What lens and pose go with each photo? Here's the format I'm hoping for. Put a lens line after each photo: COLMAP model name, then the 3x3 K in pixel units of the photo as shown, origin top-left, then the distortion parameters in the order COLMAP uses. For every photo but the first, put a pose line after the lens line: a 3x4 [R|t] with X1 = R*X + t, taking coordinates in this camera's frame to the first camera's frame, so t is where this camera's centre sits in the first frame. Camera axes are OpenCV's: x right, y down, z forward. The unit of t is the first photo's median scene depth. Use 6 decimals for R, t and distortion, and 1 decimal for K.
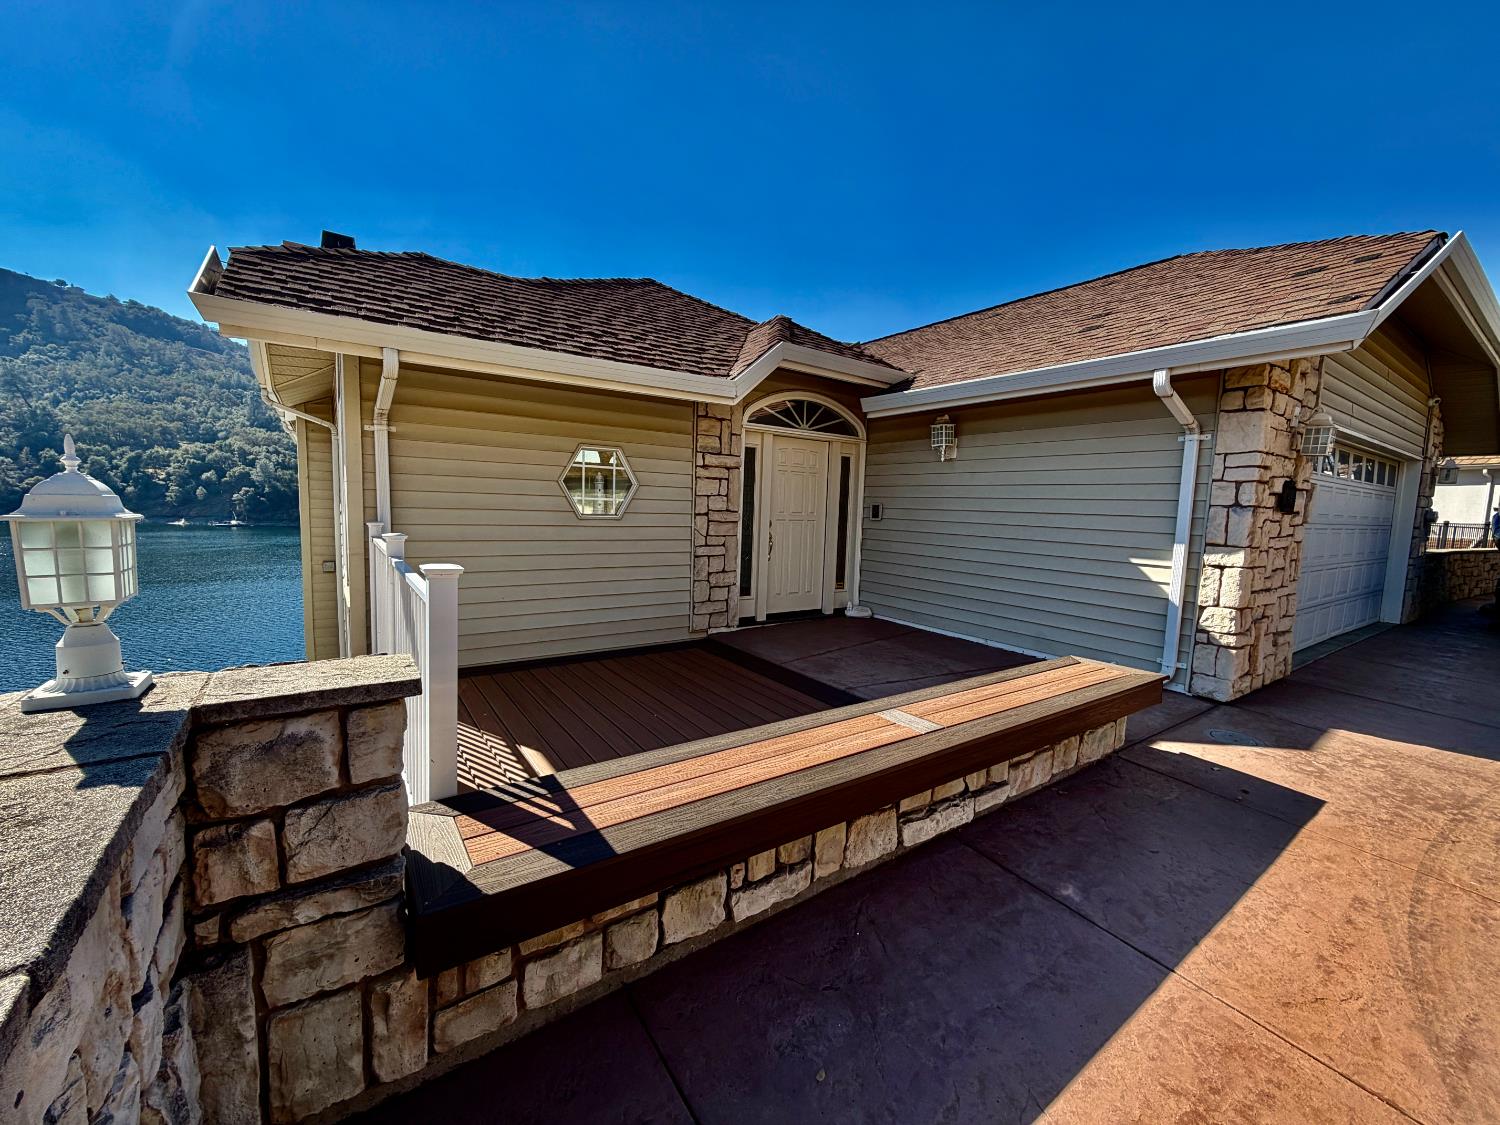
lens RADIAL K [[597.3, 0, 743.1], [0, 597.3, 560.4], [0, 0, 1]] dist [-0.001039, -0.002564]
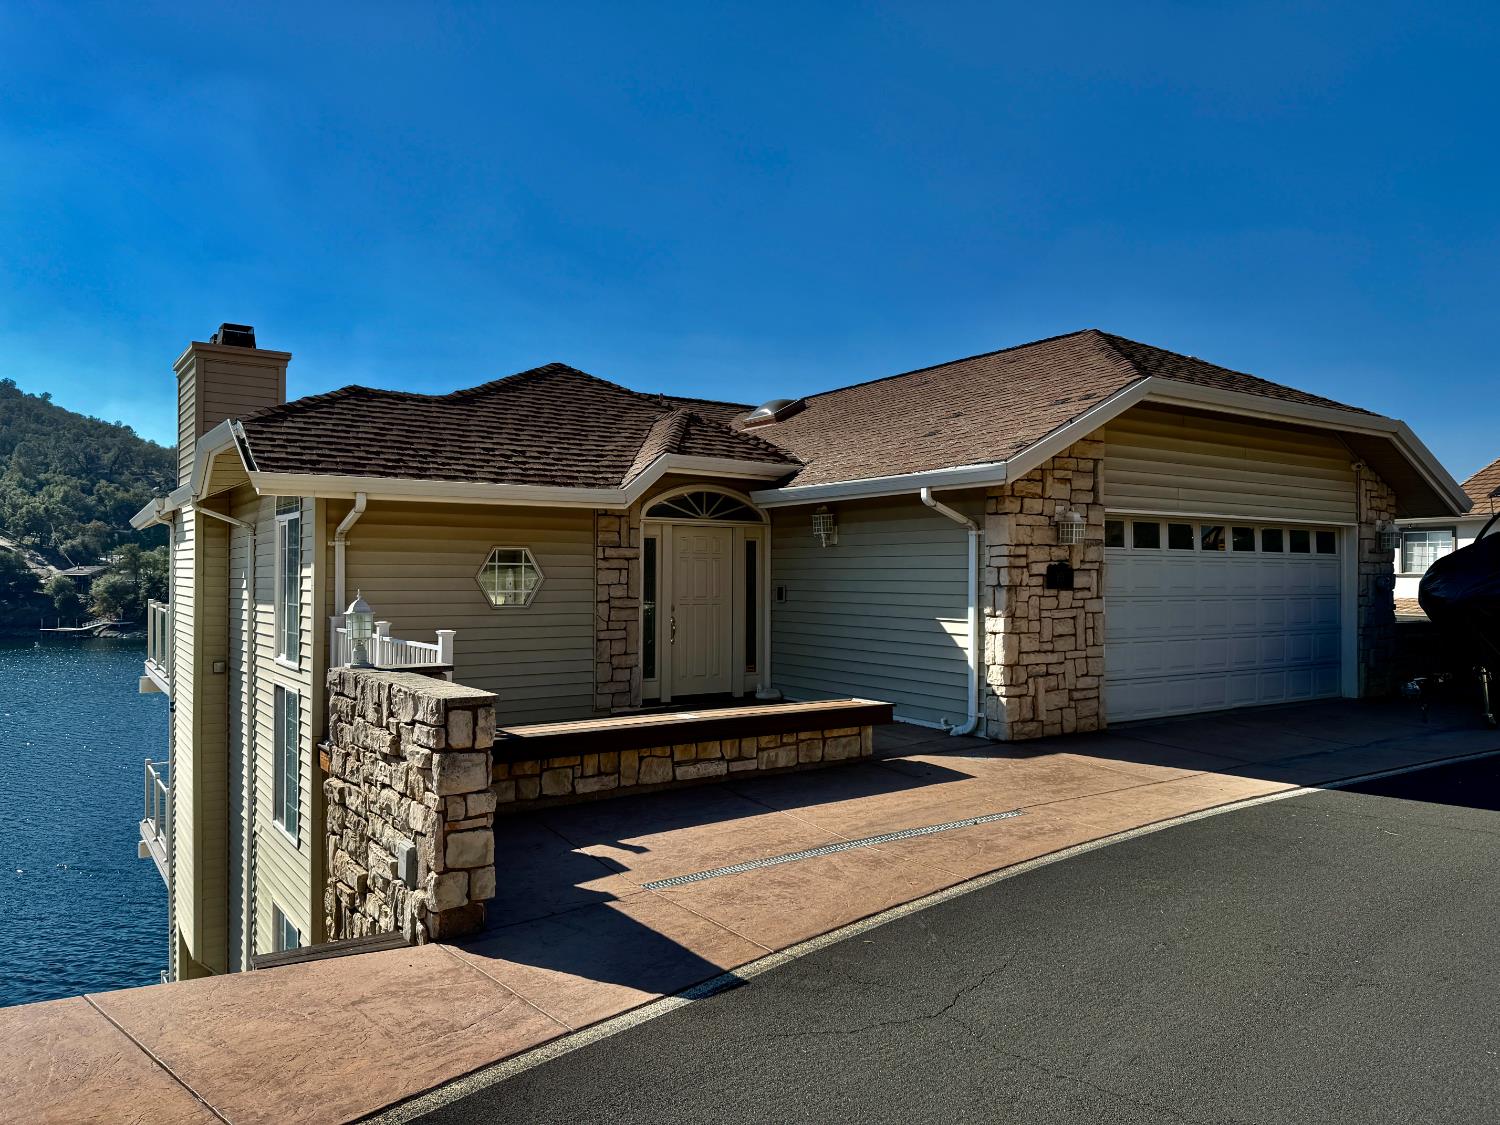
lens RADIAL K [[1083.7, 0, 750.0], [0, 1083.7, 562.5], [0, 0, 1]] dist [0.107242, -0.000702]
pose [[0.999584, -0.026706, -0.010848, 0.226711], [0.025421, 0.994148, -0.104995, 0.068942], [0.013589, 0.104675, 0.994414, -1.004666]]
